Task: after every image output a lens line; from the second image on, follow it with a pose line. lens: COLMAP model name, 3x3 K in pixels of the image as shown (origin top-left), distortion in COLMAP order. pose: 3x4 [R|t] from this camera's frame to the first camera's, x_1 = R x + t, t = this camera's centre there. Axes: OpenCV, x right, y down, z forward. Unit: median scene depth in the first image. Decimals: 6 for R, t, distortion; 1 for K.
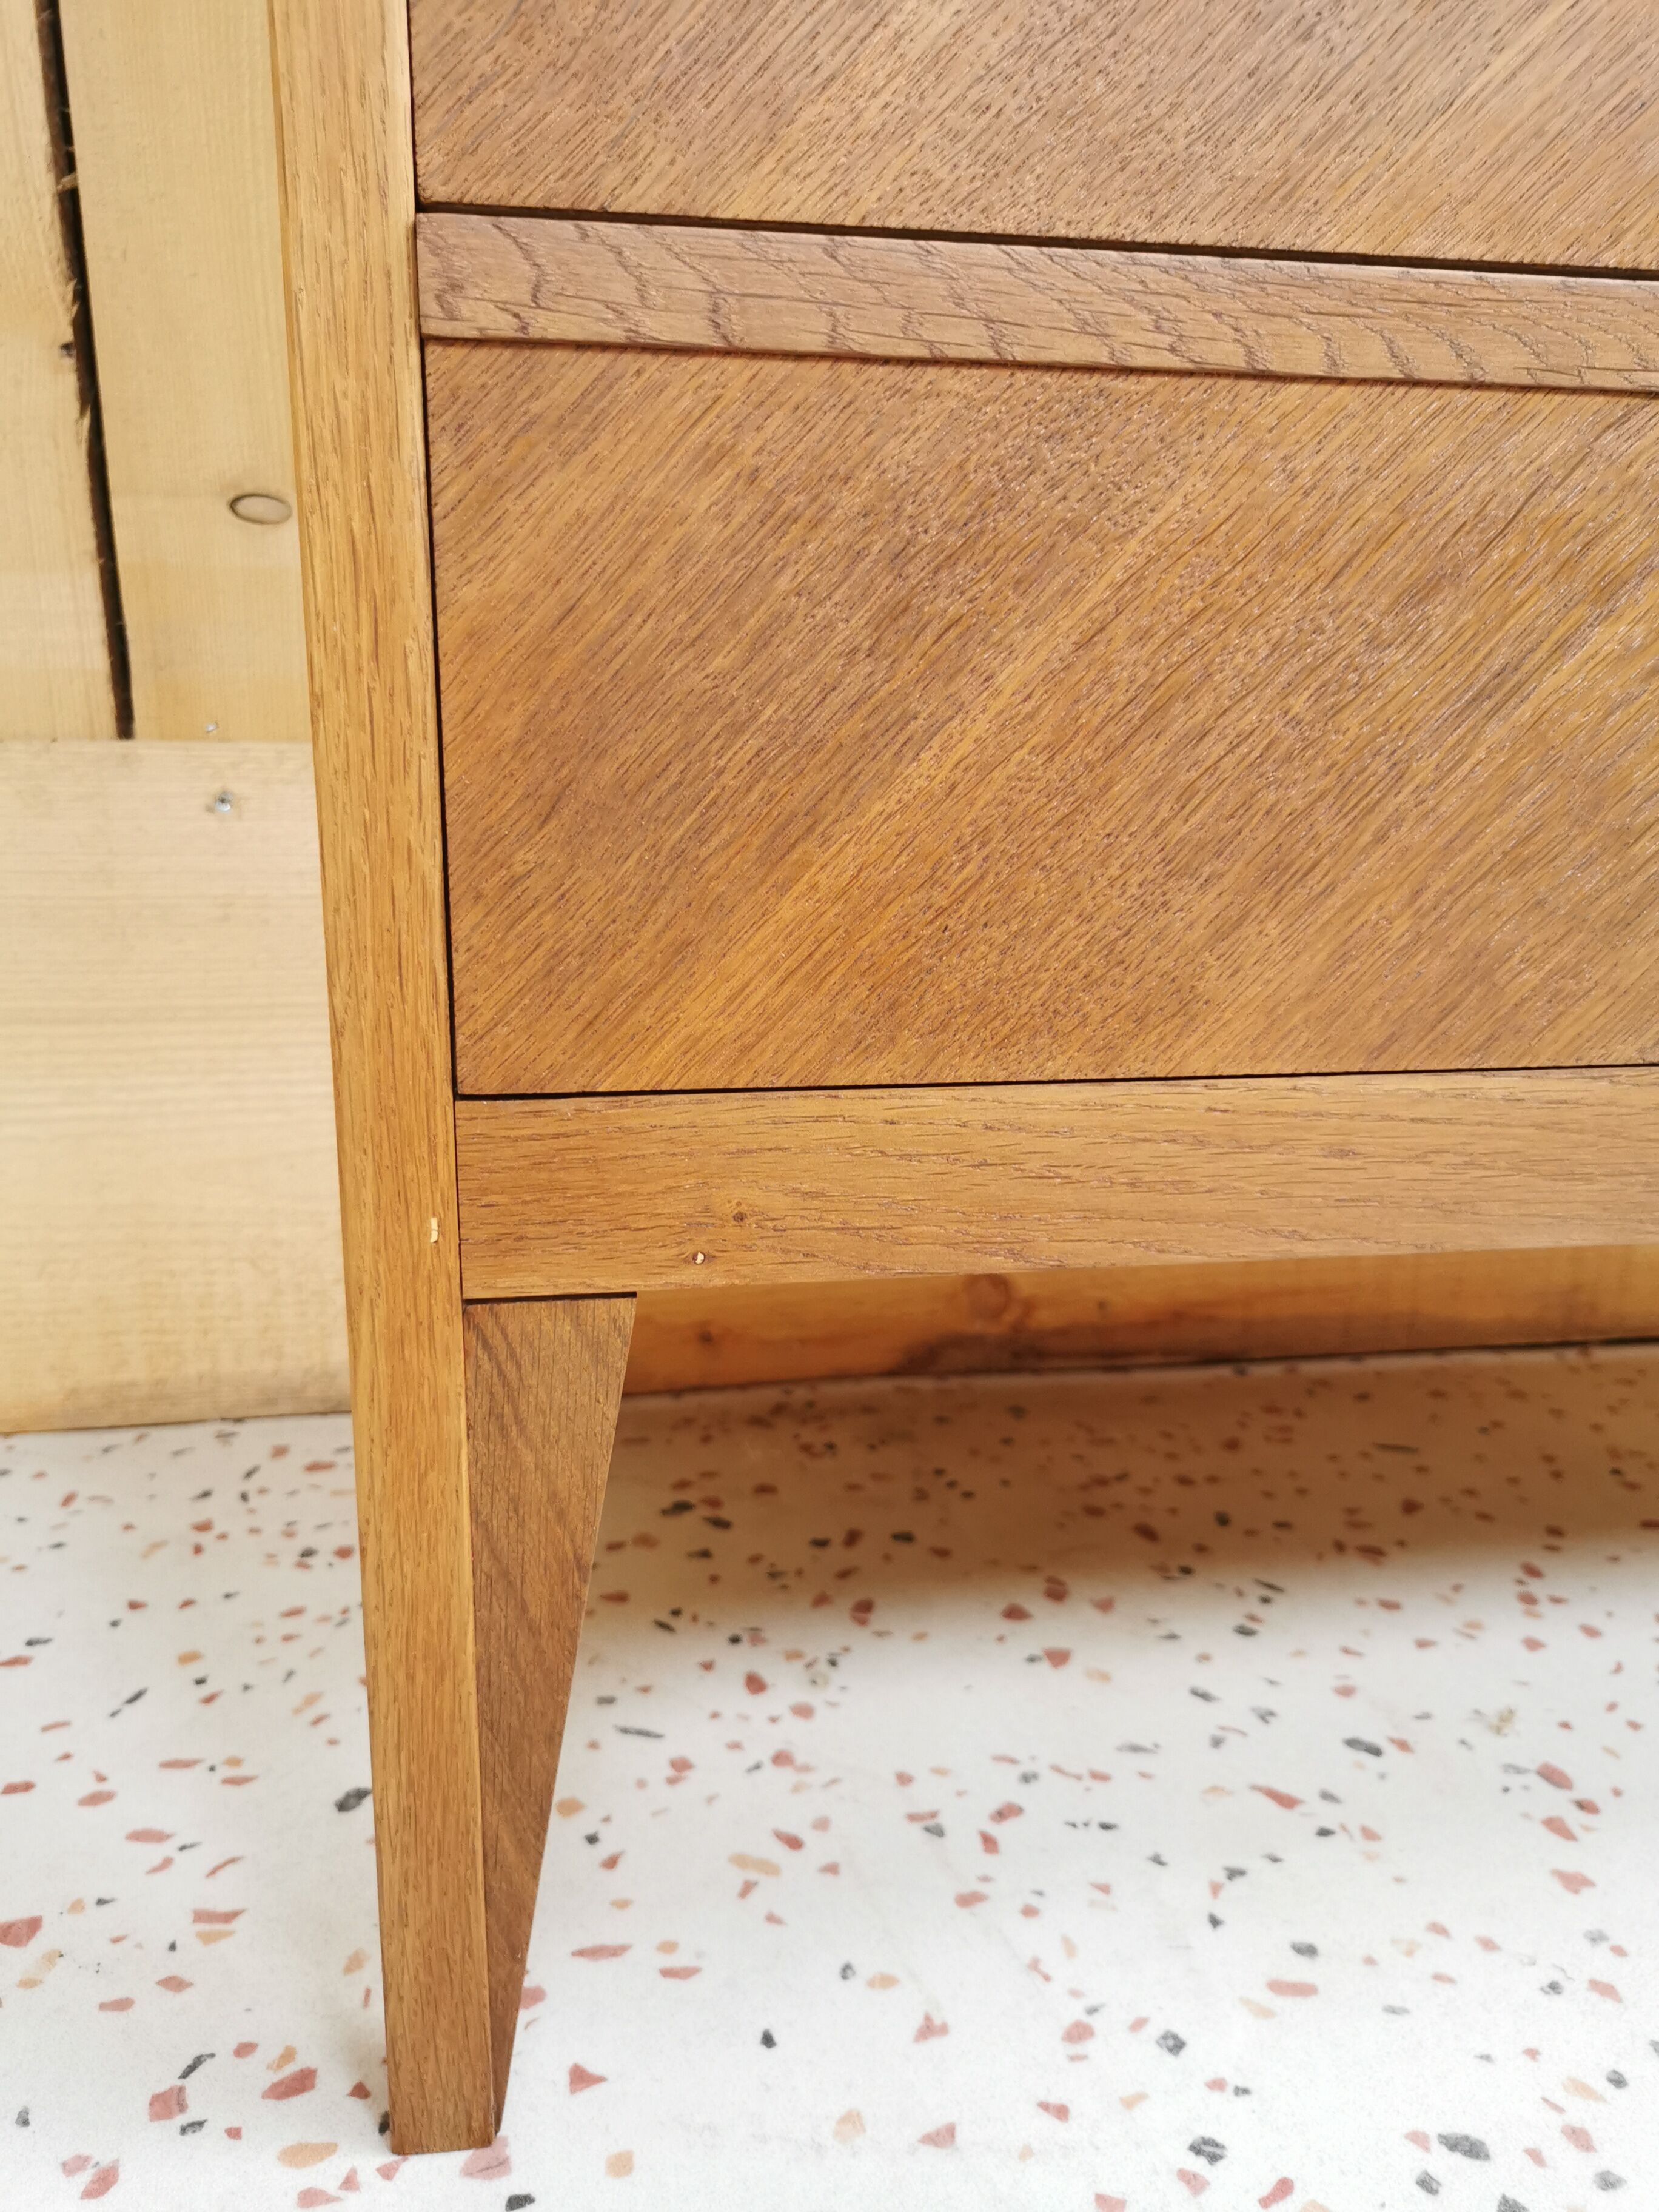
lens RADIAL K [[1718.6, 0, 811.1], [0, 1718.6, 1123.0], [0, 0, 1]] dist [0.045458, -0.036570]
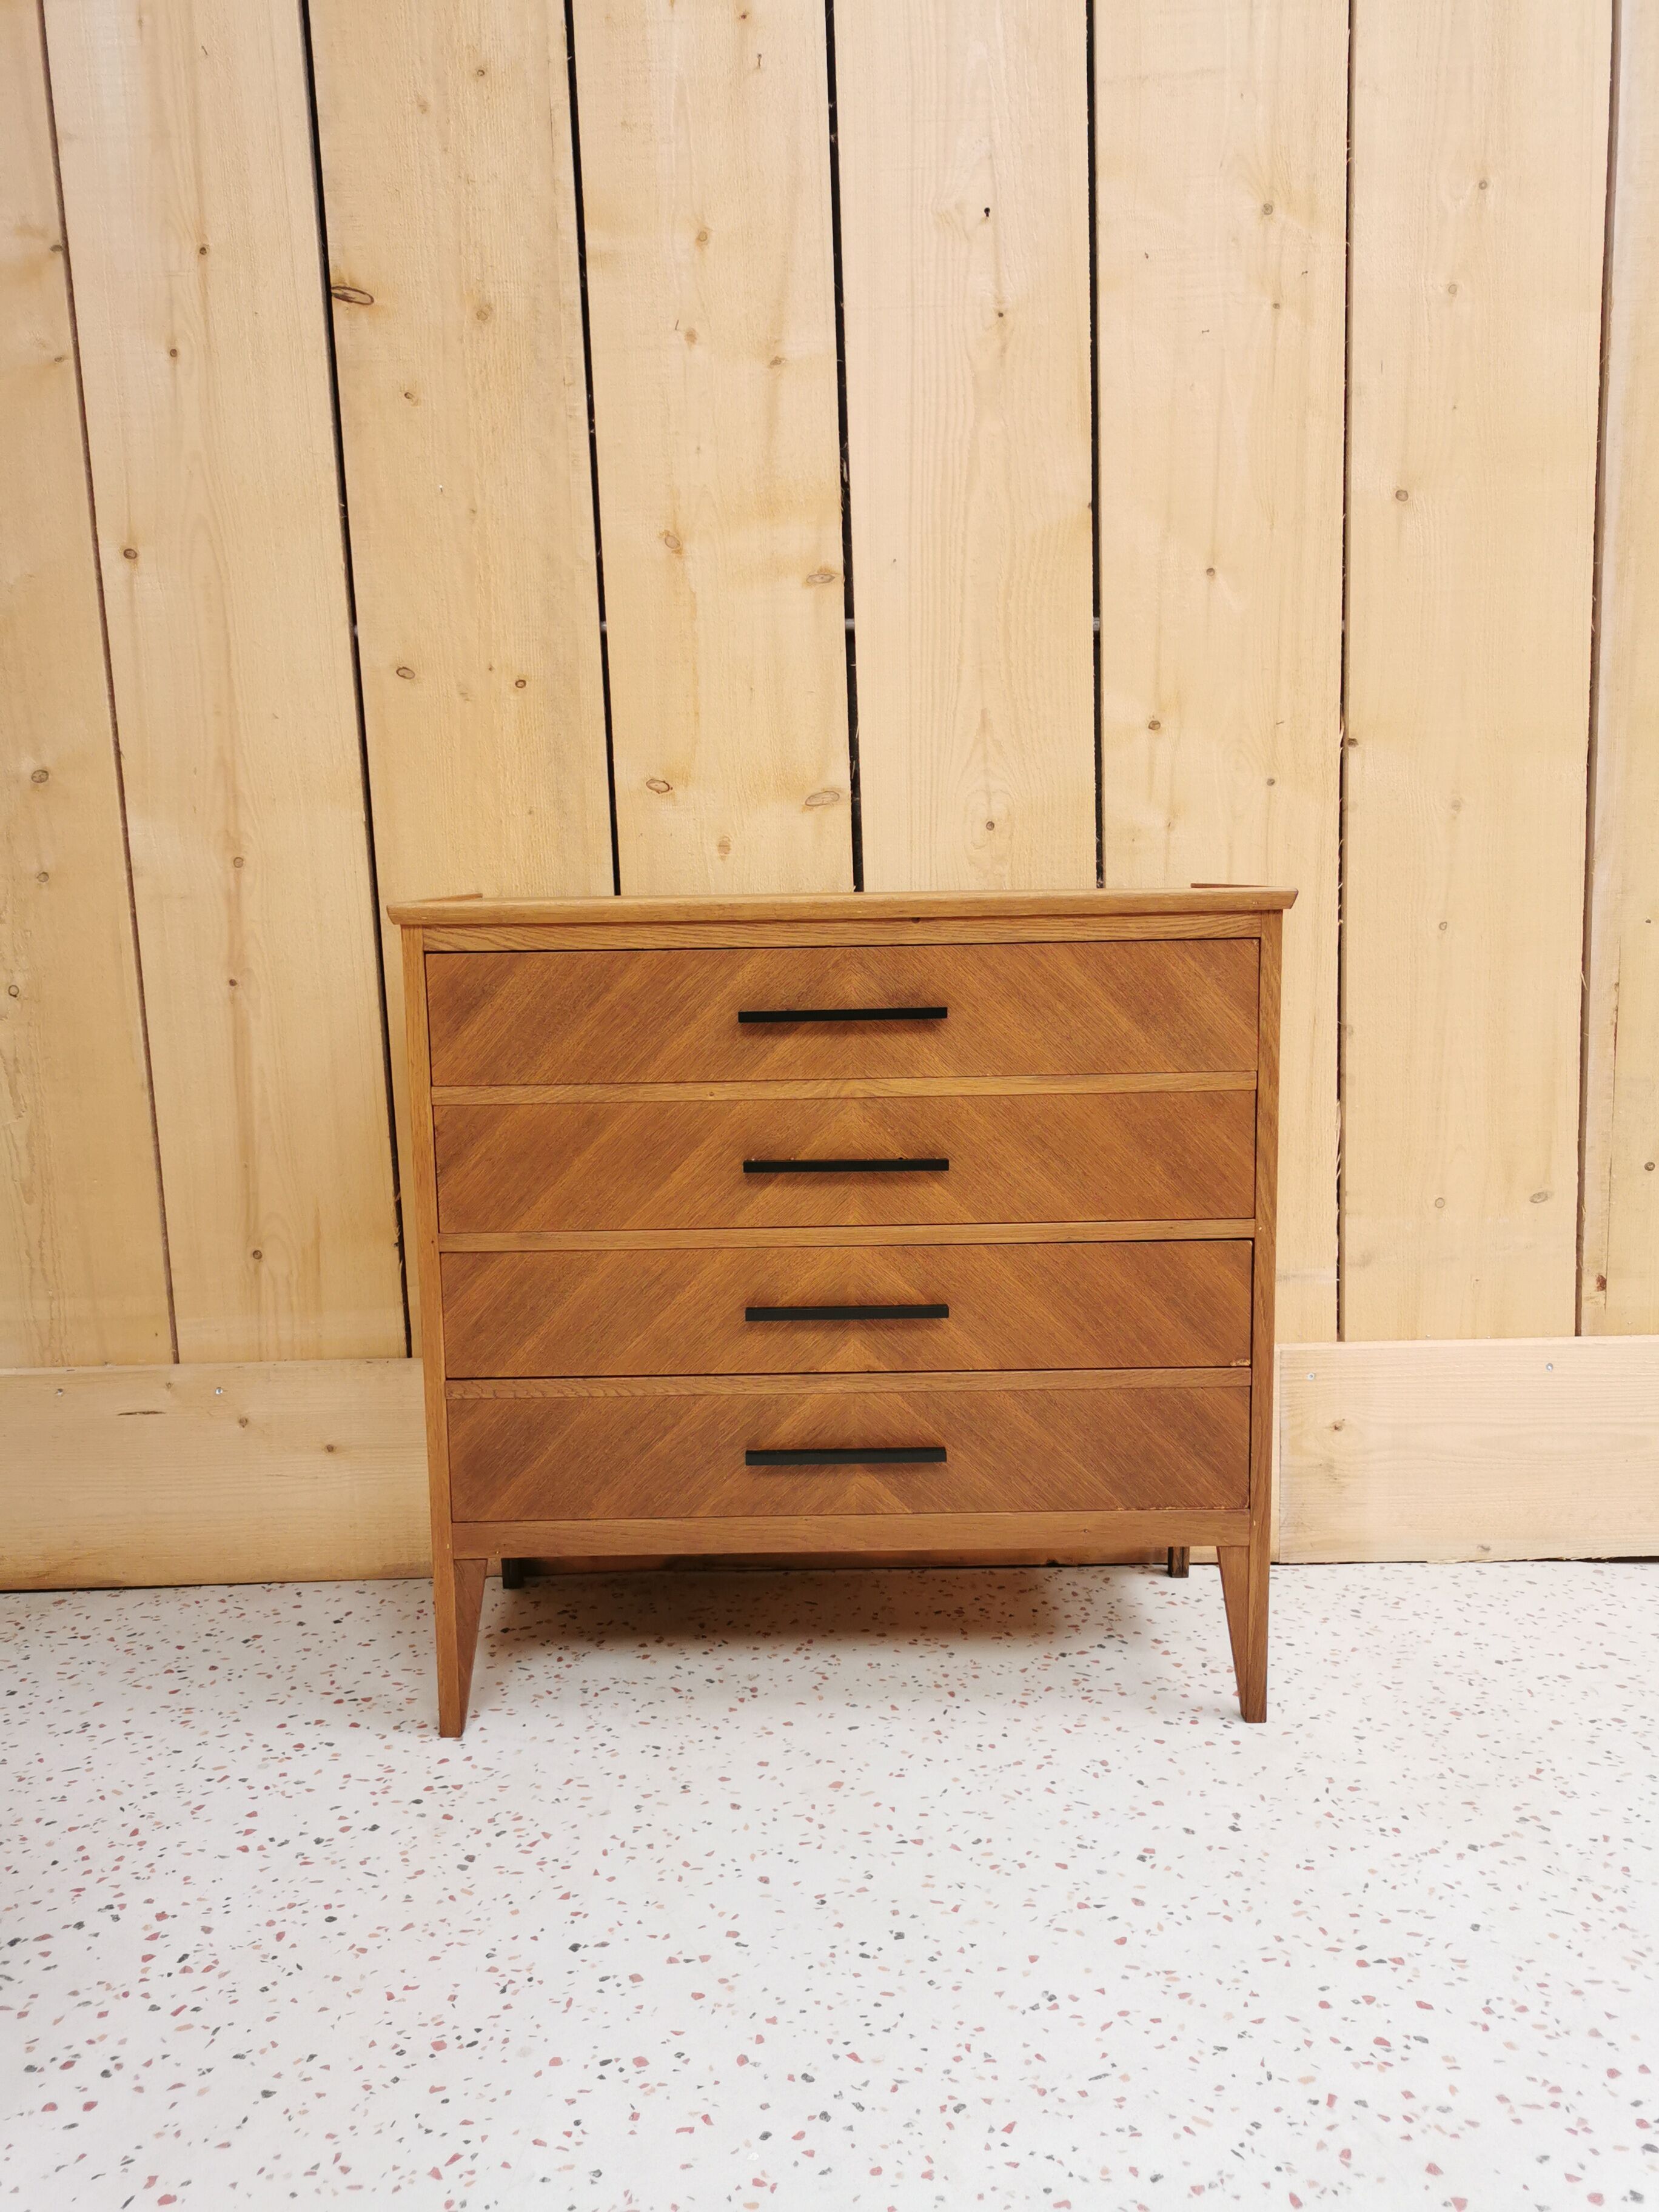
lens RADIAL K [[1718.6, 0, 833.8], [0, 1718.6, 1118.2], [0, 0, 1]] dist [0.045458, -0.036570]
pose [[0.987810, 0.000849, -0.155665, 1.217874], [-0.015158, 0.995758, -0.090758, -0.536619], [0.154928, 0.092011, 0.983632, -2.854353]]
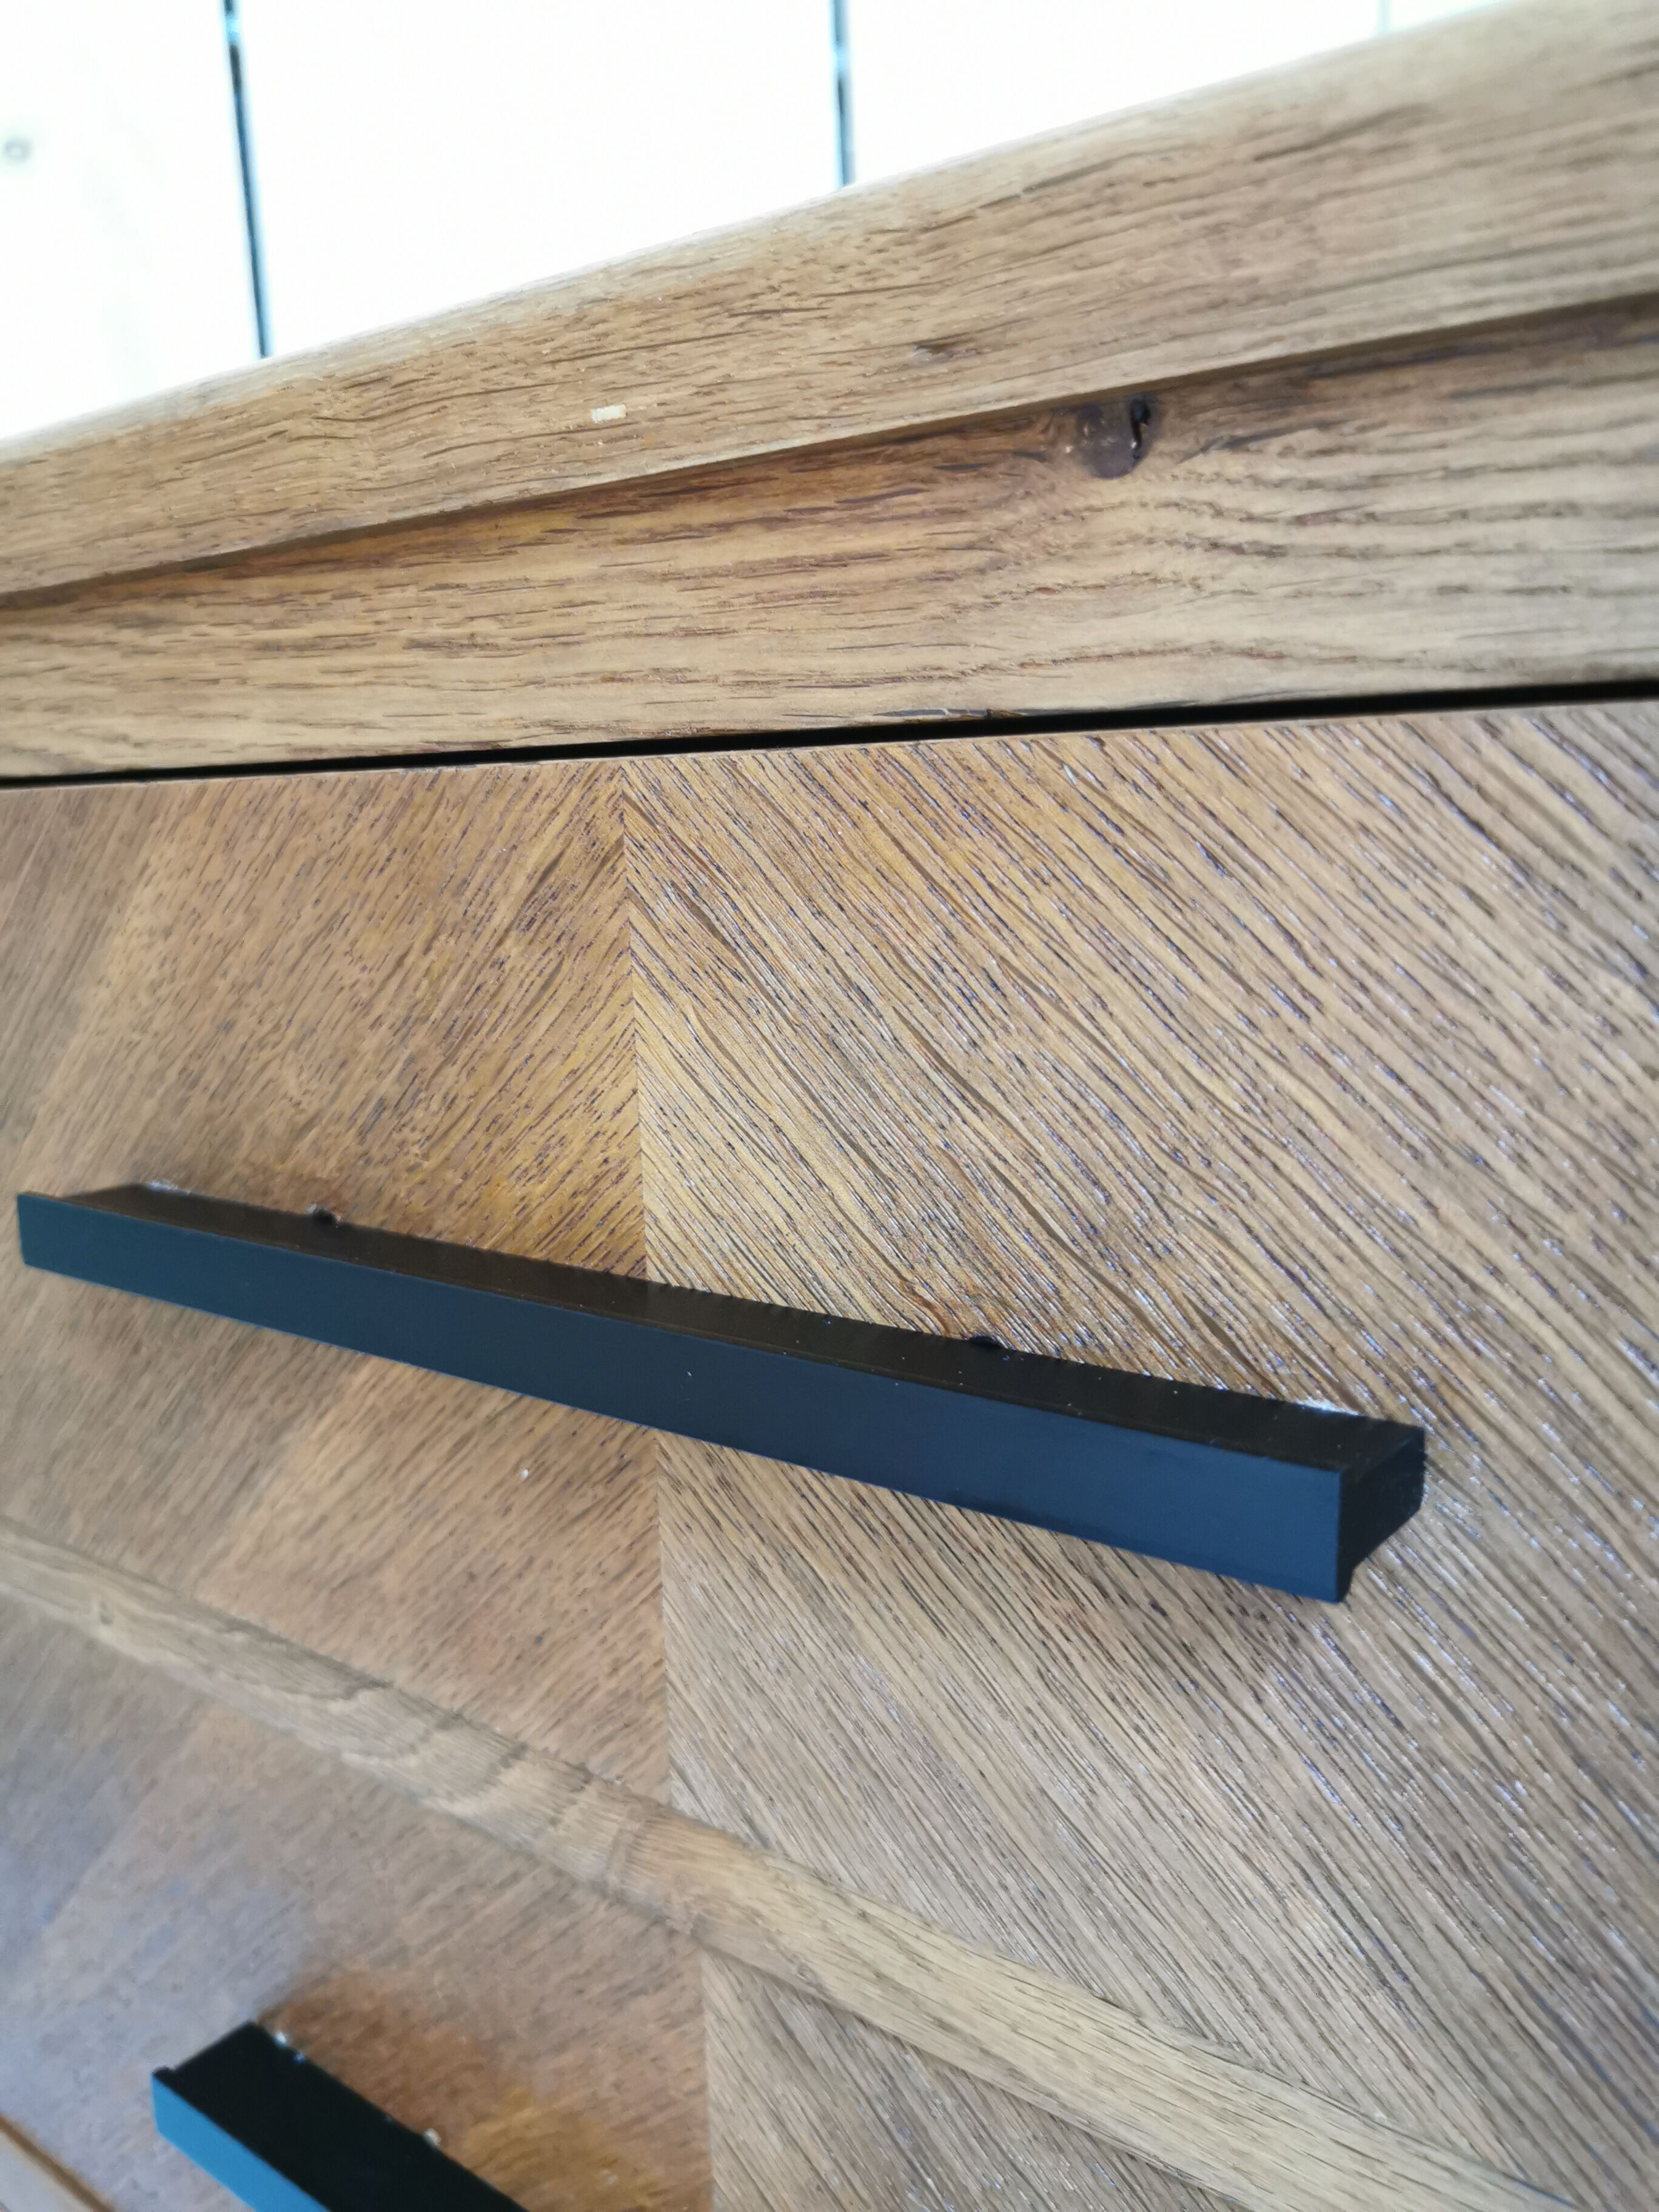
lens RADIAL K [[1718.6, 0, 832.8], [0, 1718.6, 1108.3], [0, 0, 1]] dist [0.045458, -0.036570]
pose [[0.665013, 0.107529, -0.739050, 1.003509], [-0.144020, 0.989470, 0.014372, -1.129755], [0.732813, 0.096881, 0.673497, 0.325874]]
